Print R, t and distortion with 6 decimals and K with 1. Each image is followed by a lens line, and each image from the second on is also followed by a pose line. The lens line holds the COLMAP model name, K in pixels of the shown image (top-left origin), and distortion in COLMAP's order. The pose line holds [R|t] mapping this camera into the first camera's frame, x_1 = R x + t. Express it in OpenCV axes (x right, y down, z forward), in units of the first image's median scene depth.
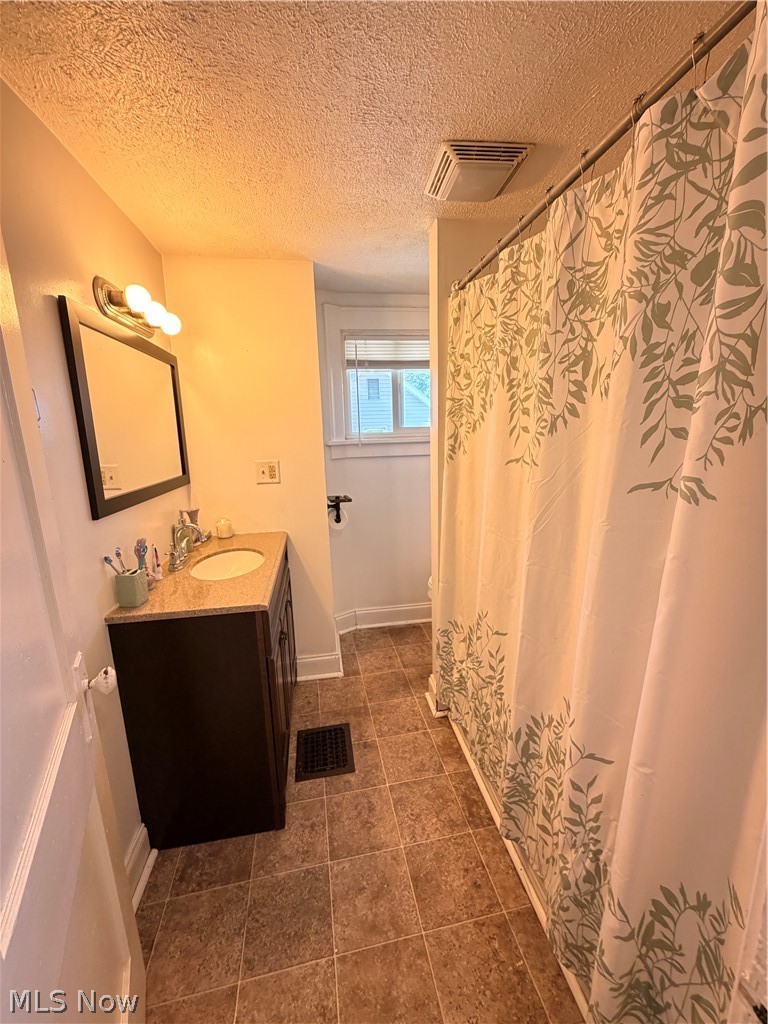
lens RADIAL K [[408.9, 0, 382.5], [0, 408.9, 513.2], [0, 0, 1]] dist [-0.001255, -0.000025]
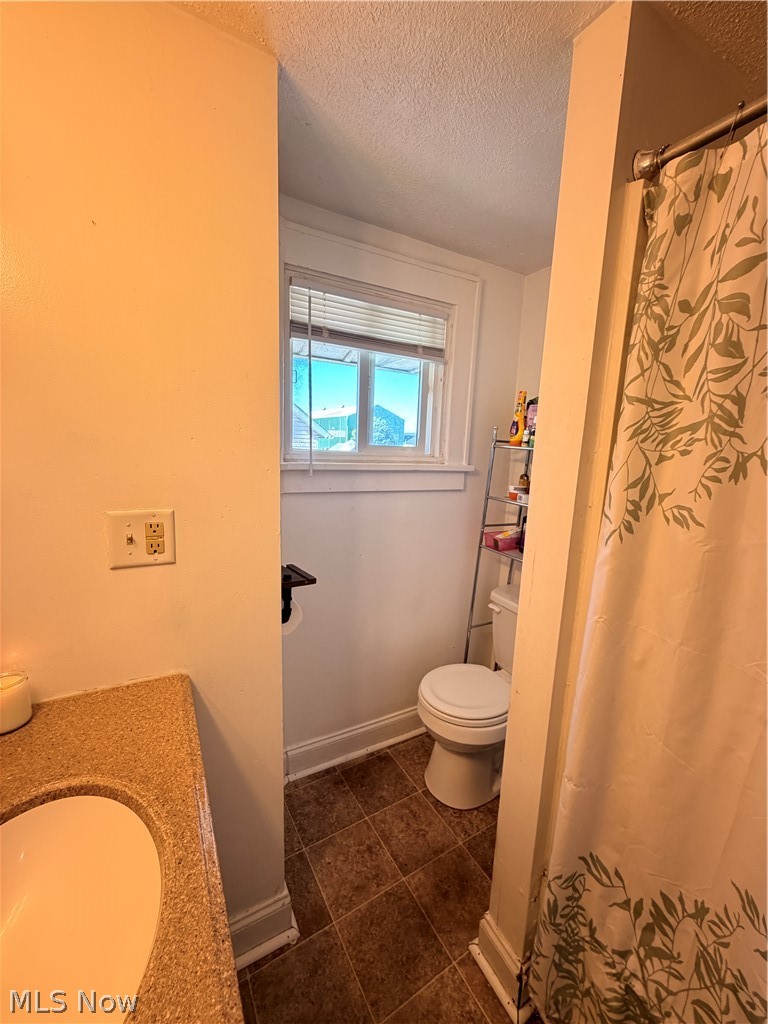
lens RADIAL K [[408.9, 0, 385.0], [0, 408.9, 511.7], [0, 0, 1]] dist [-0.001255, -0.000025]
pose [[0.935355, 0.010016, 0.353568, -0.236357], [0.003982, 0.999238, -0.038839, -0.130677], [-0.353688, 0.037736, 0.934602, 0.634772]]
